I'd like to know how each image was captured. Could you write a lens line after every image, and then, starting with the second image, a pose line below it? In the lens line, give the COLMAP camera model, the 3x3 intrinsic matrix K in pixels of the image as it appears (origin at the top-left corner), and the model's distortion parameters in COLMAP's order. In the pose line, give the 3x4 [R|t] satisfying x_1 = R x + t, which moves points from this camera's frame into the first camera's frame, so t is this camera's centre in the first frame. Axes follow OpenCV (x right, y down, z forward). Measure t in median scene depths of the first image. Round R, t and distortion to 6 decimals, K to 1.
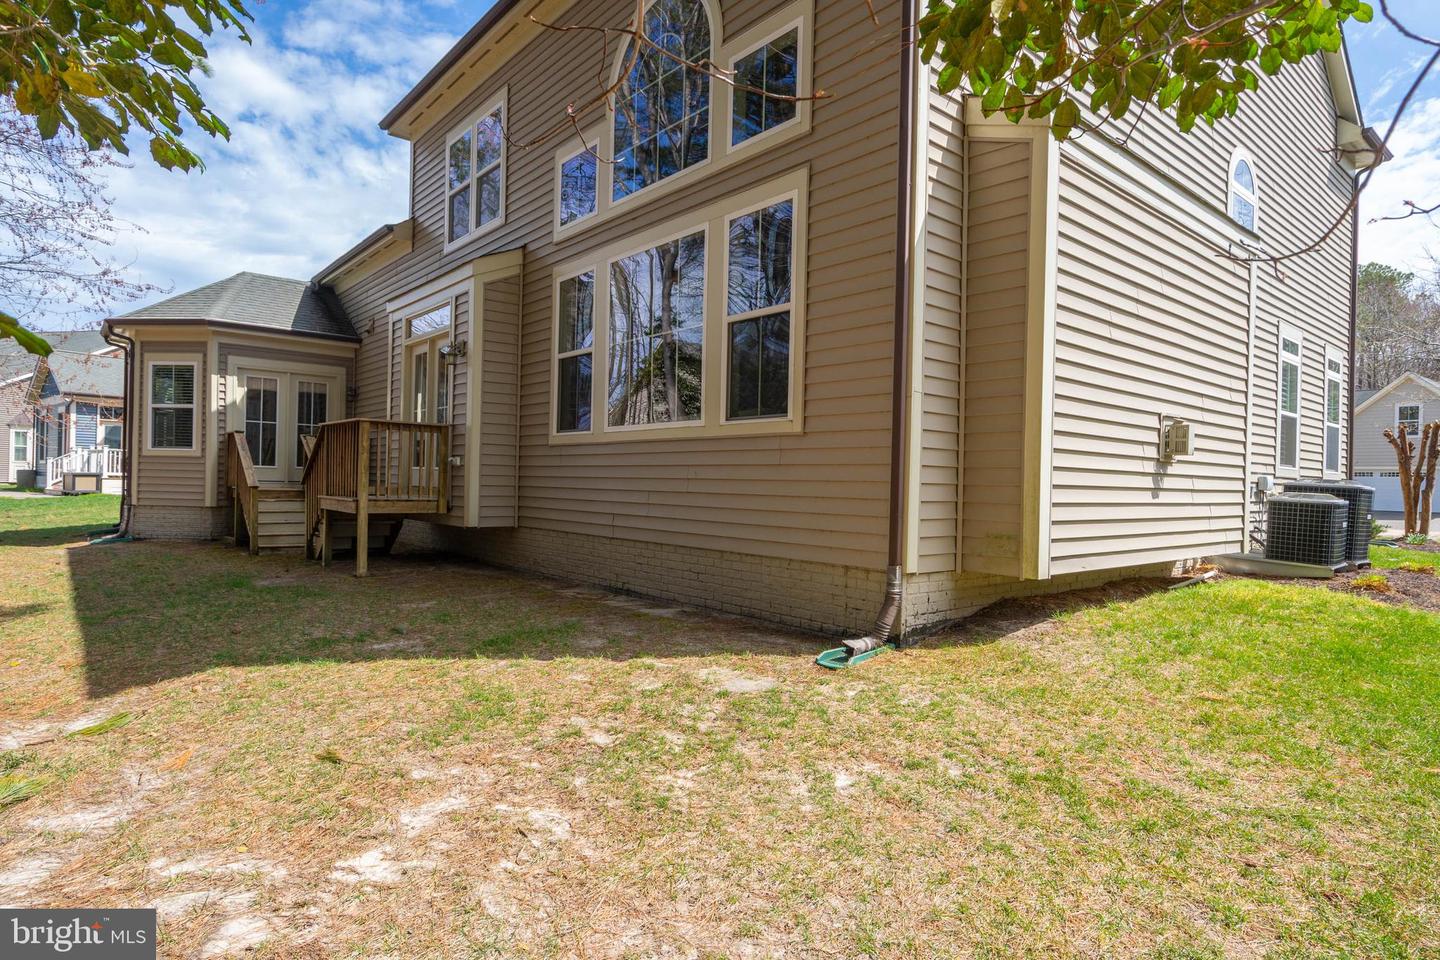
lens RADIAL K [[792.0, 0, 710.7], [0, 792.0, 483.6], [0, 0, 1]] dist [0.018467, -0.001118]
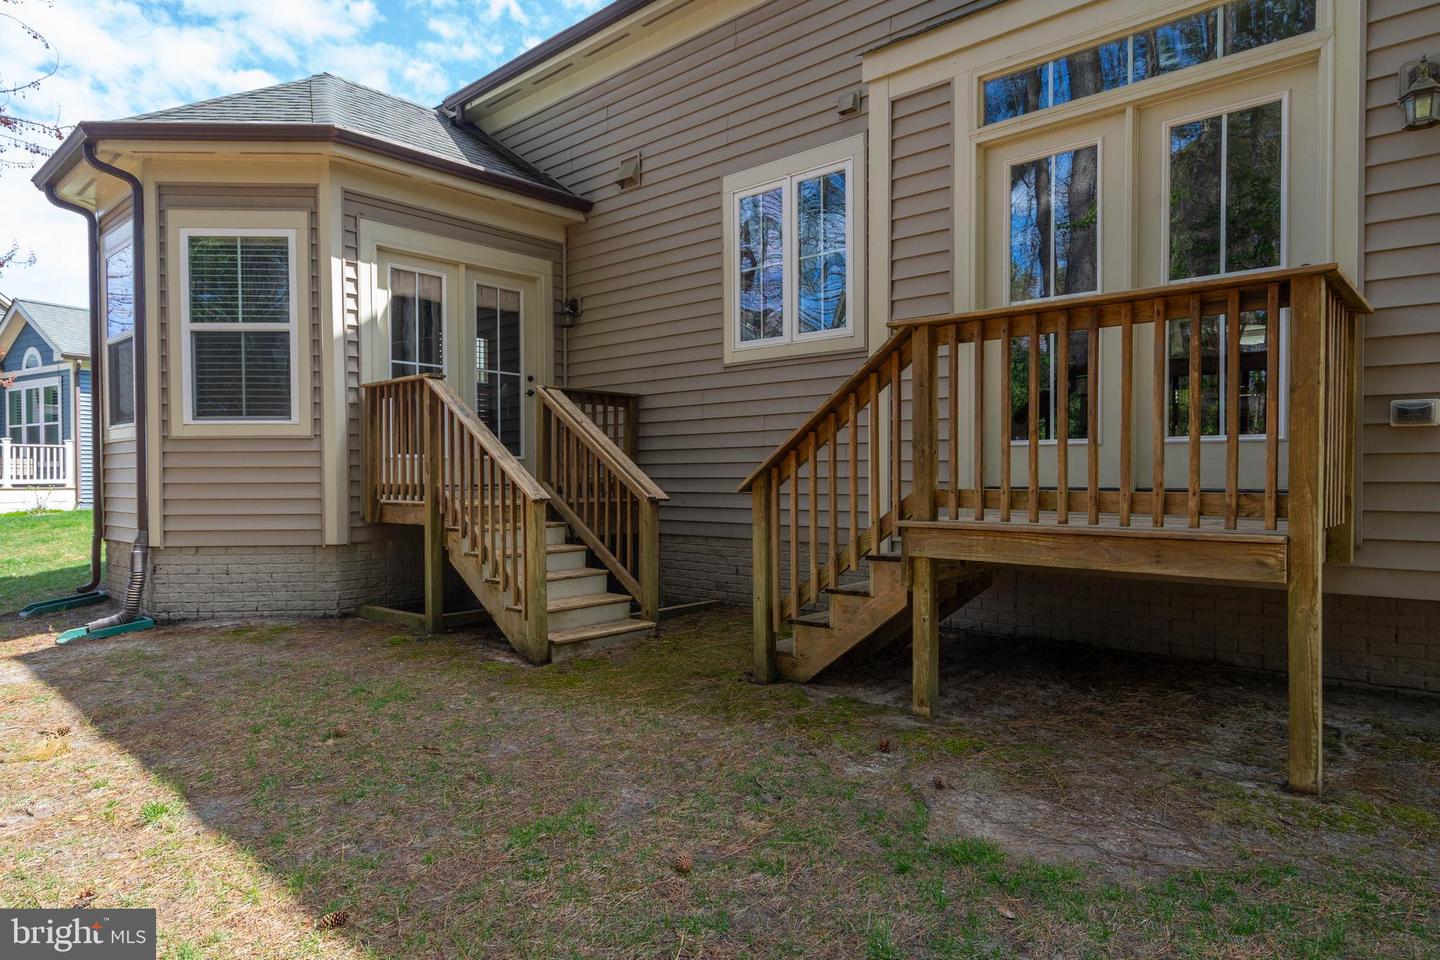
lens RADIAL K [[813.2, 0, 726.3], [0, 813.2, 478.3], [0, 0, 1]] dist [-0.004986, 0.000350]
pose [[0.986621, -0.032379, 0.159784, -0.476243], [0.030648, 0.999442, 0.013289, -0.008585], [-0.160125, -0.008214, 0.987063, 0.497905]]
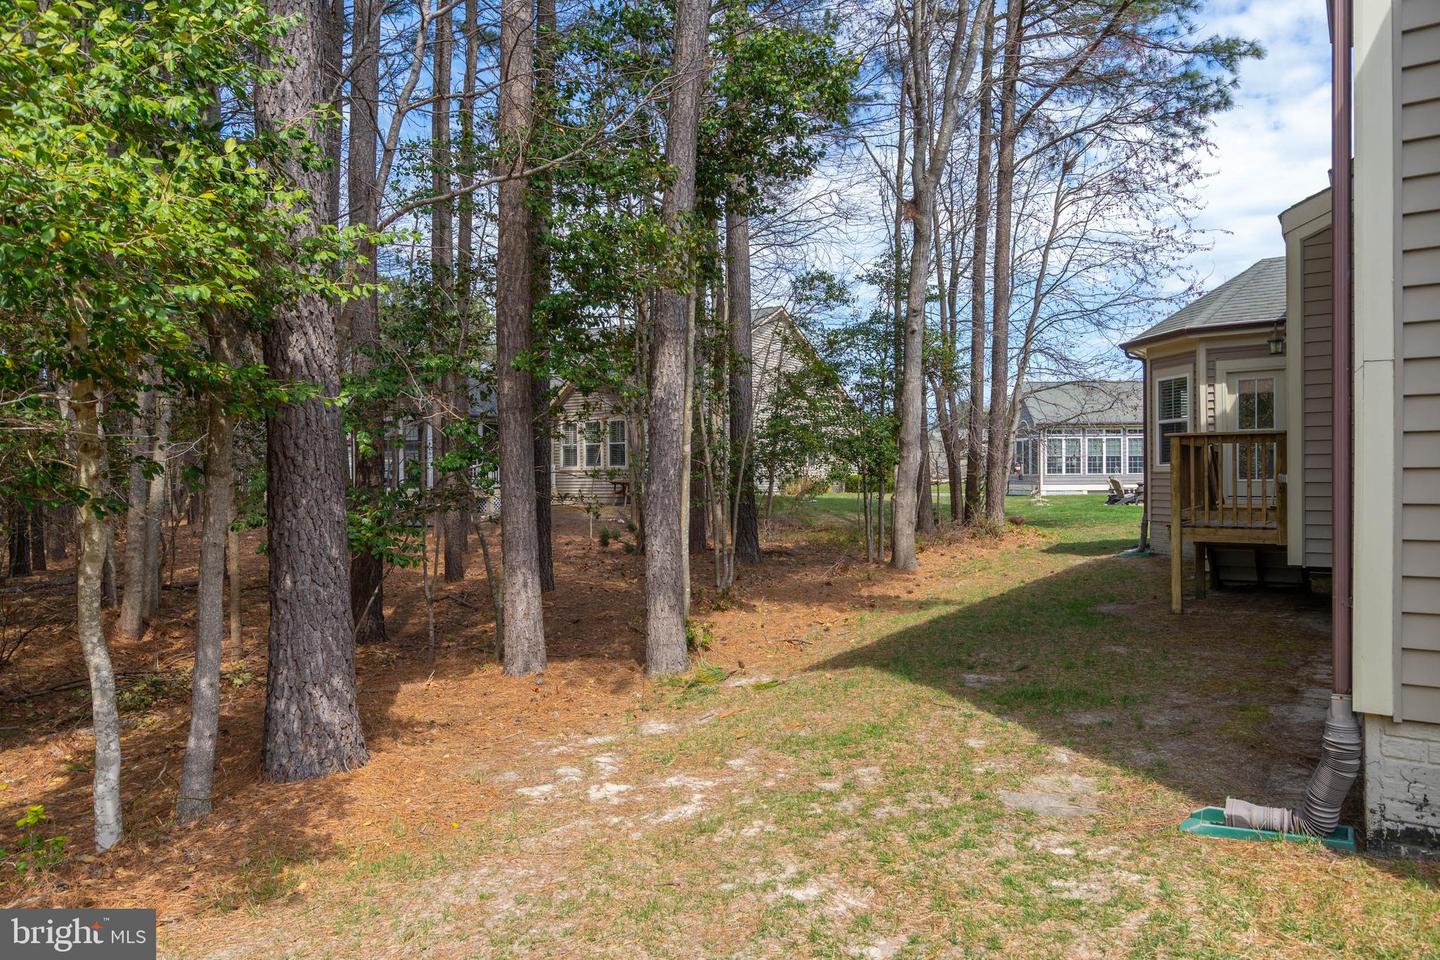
lens RADIAL K [[932.2, 0, 717.3], [0, 932.2, 474.8], [0, 0, 1]] dist [0.002203, 0.002609]
pose [[0.245491, -0.025508, -0.969063, 0.294394], [0.013905, 0.999644, -0.022791, -0.012957], [0.969299, -0.007880, 0.245758, 0.177353]]
